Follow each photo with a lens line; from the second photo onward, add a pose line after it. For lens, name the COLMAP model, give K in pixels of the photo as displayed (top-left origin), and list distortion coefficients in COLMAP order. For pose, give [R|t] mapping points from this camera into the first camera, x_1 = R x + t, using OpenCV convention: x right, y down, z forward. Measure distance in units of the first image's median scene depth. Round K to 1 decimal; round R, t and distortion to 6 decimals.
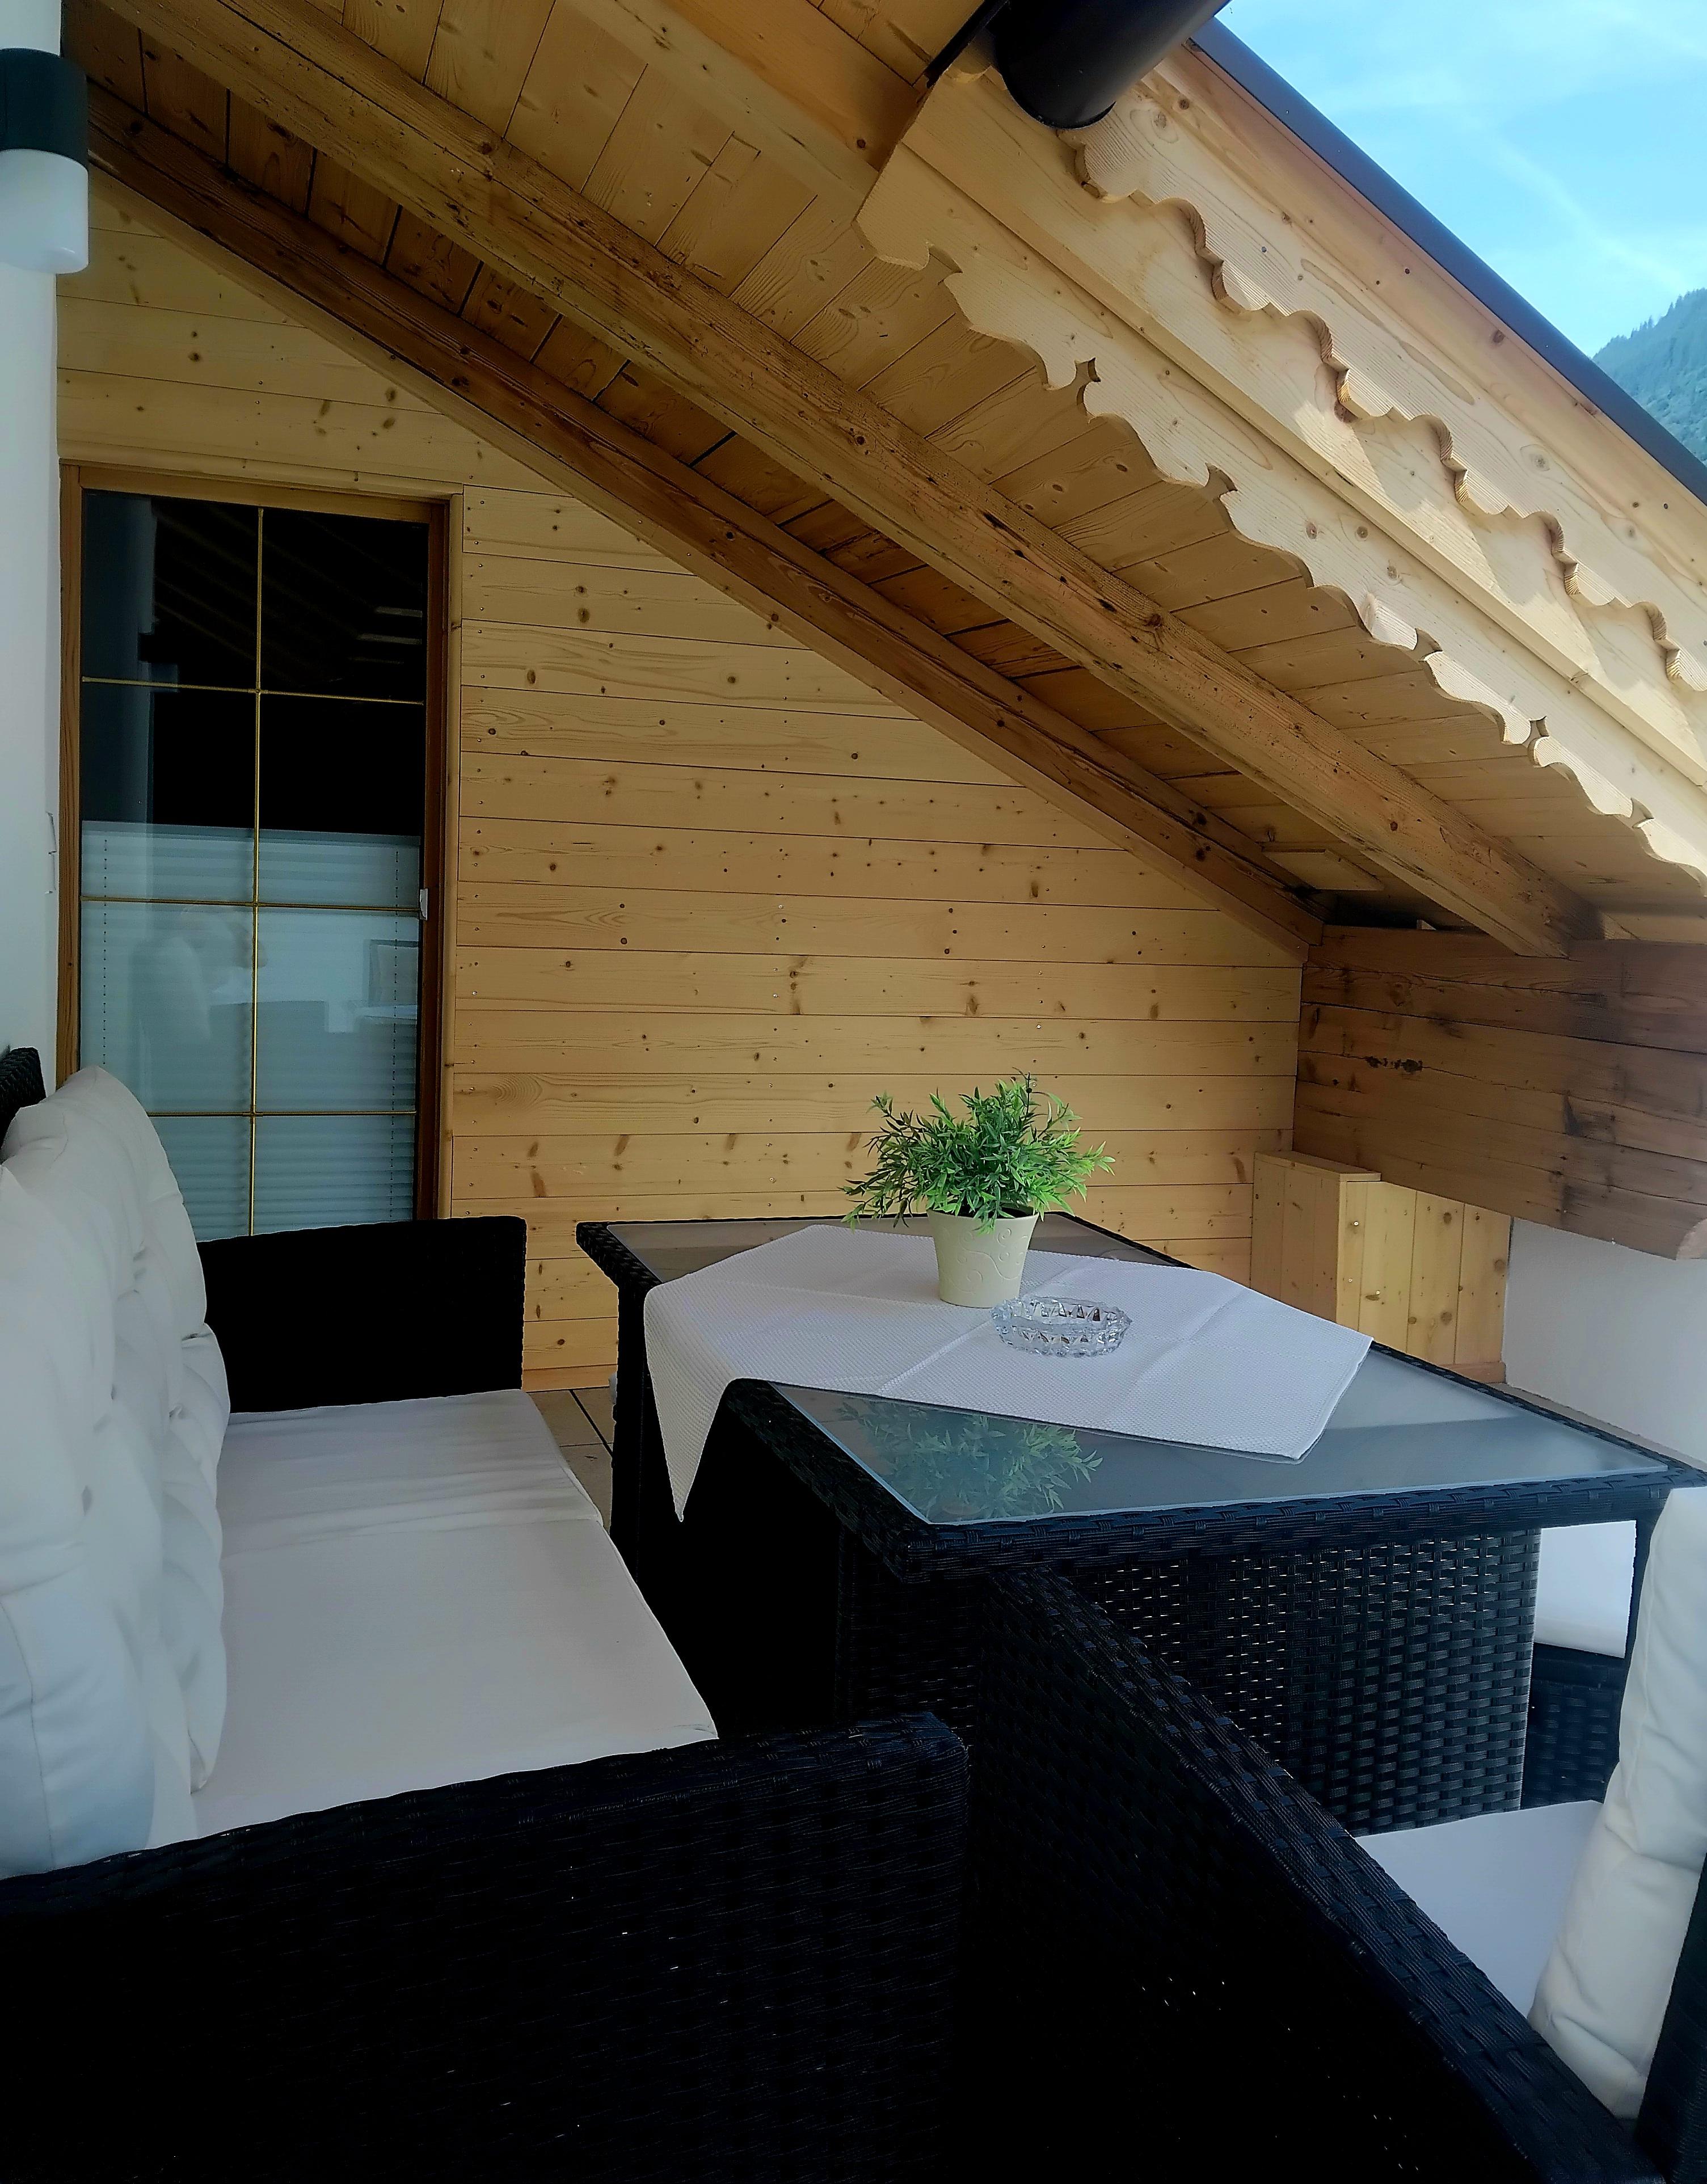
lens RADIAL K [[1790.4, 0, 853.5], [0, 1790.4, 1092.0], [0, 0, 1]] dist [0.088450, -0.198320]
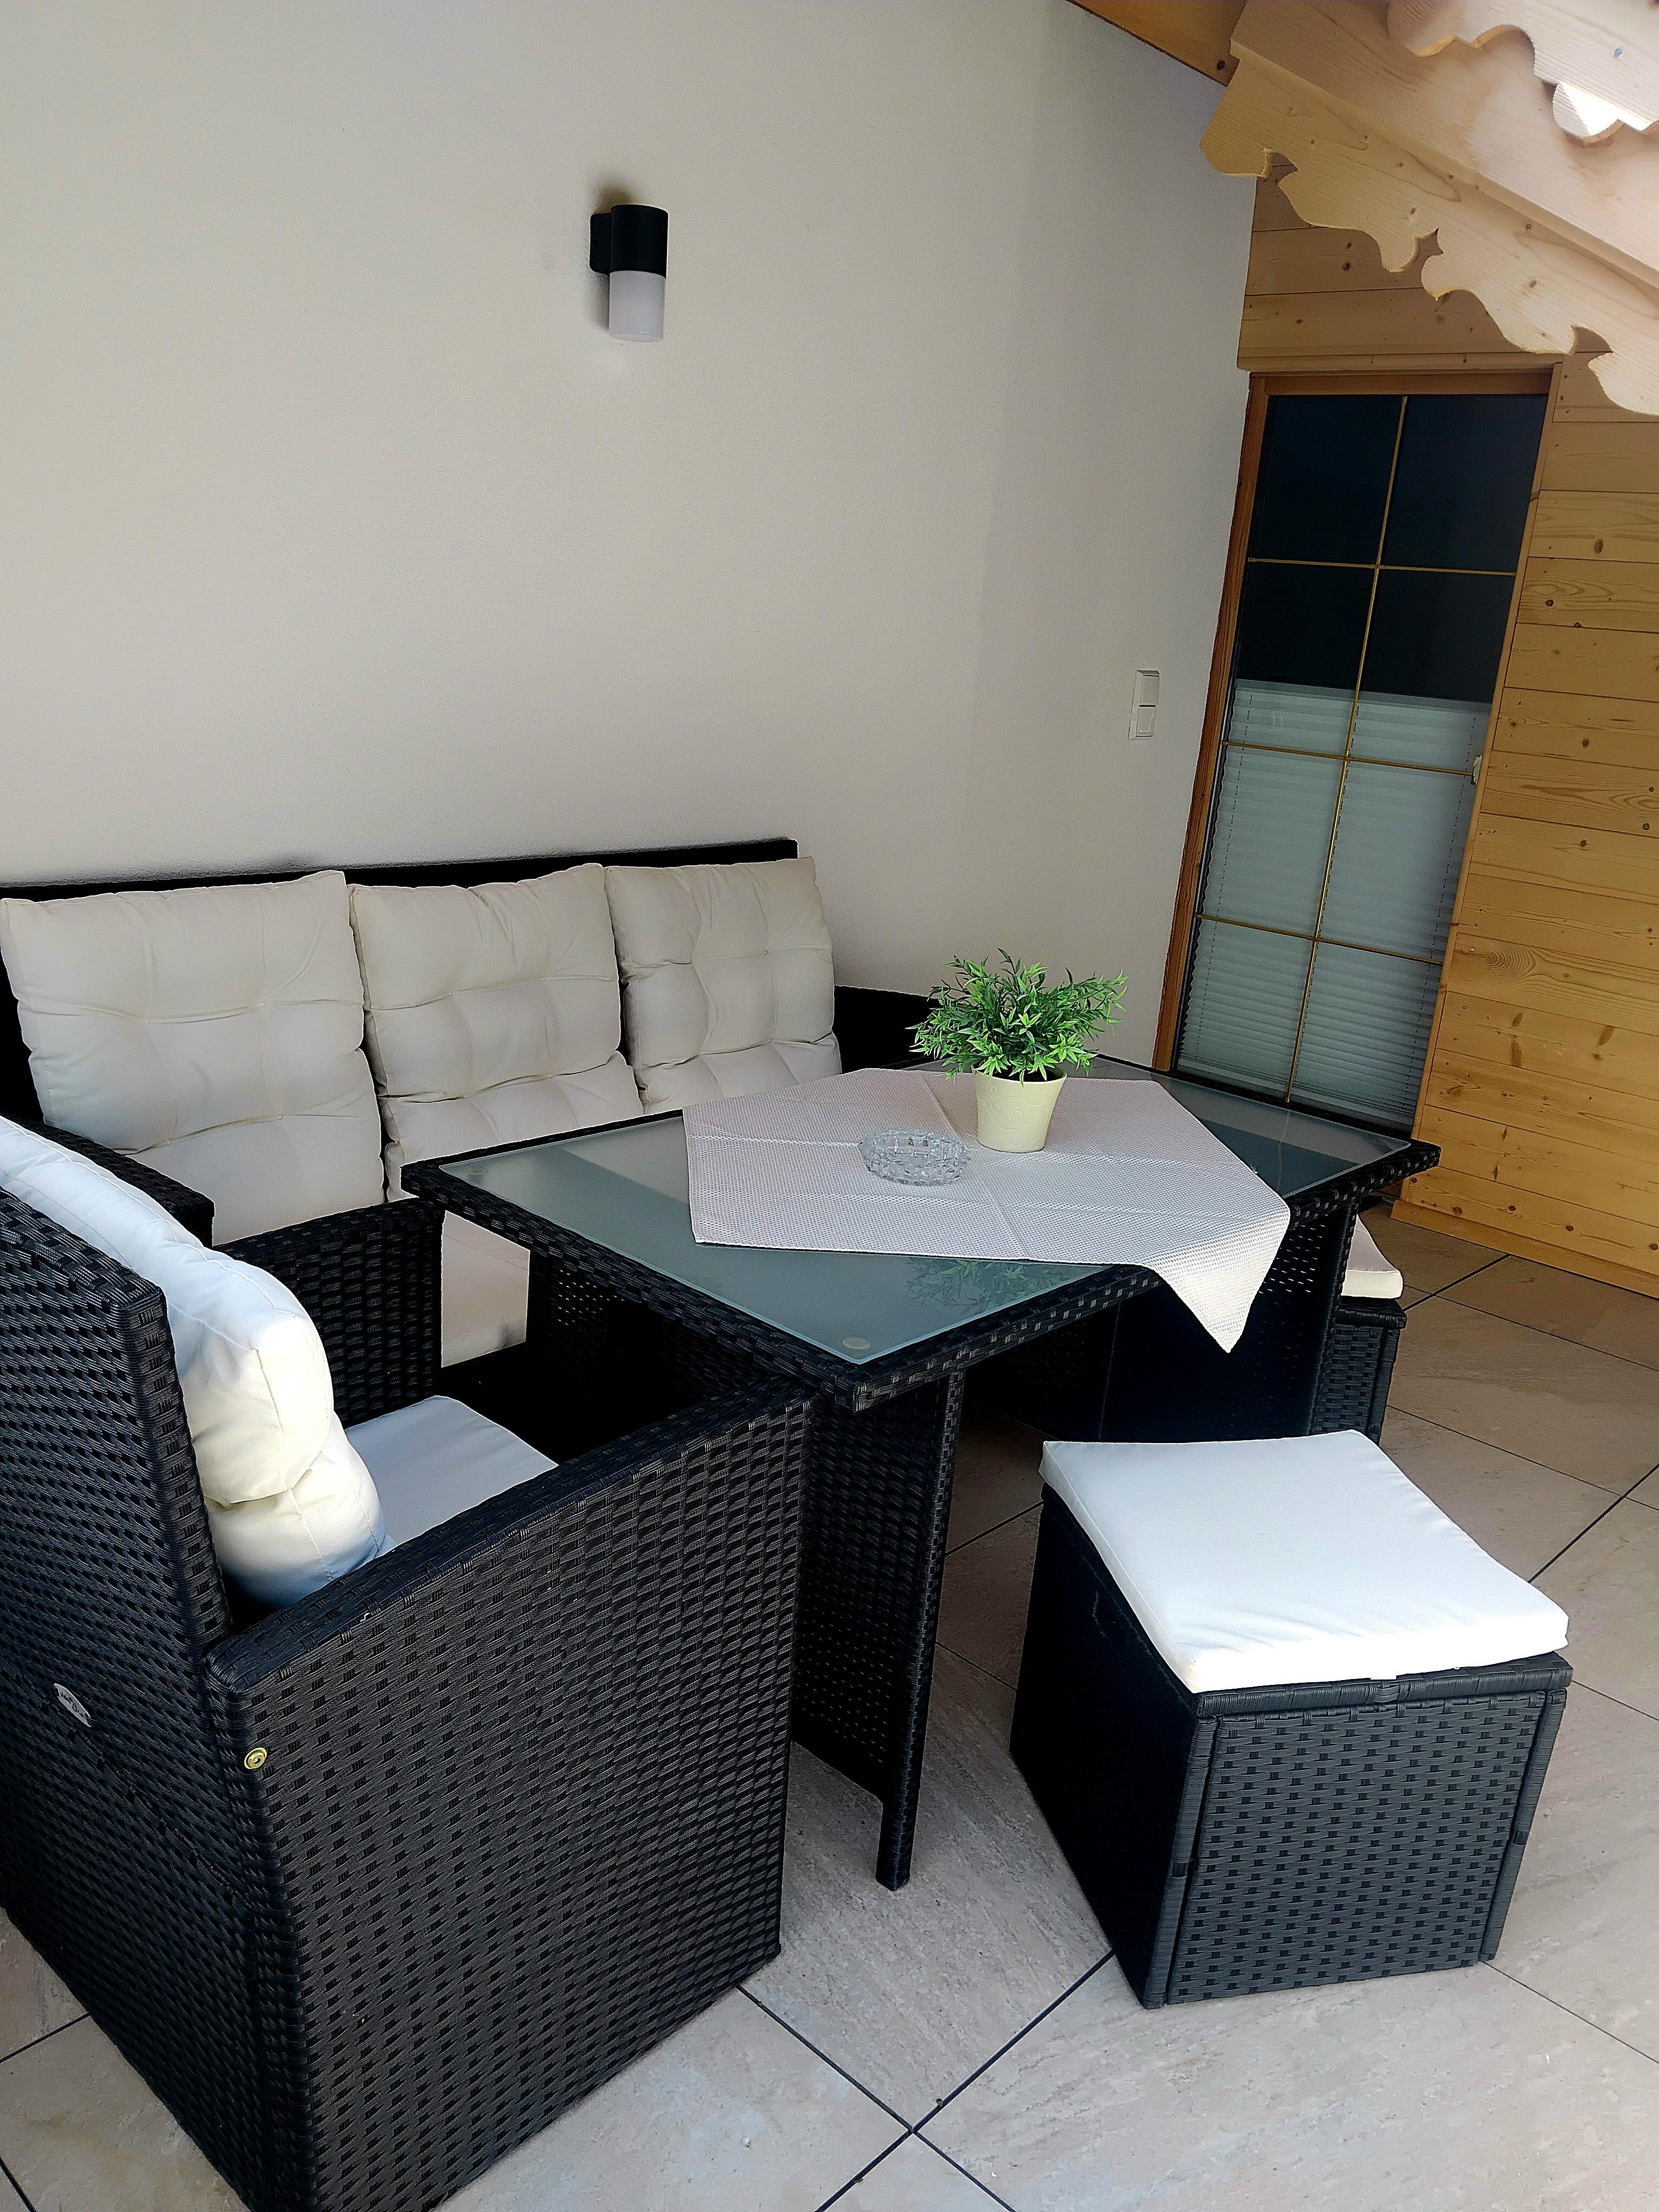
lens RADIAL K [[1691.8, 0, 830.1], [0, 1691.8, 1209.9], [0, 0, 1]] dist [0.004433, -0.058819]
pose [[0.466565, 0.299257, -0.832323, 0.506037], [-0.147659, 0.954172, 0.260295, -0.061686], [0.872074, 0.001455, 0.489371, 0.184327]]
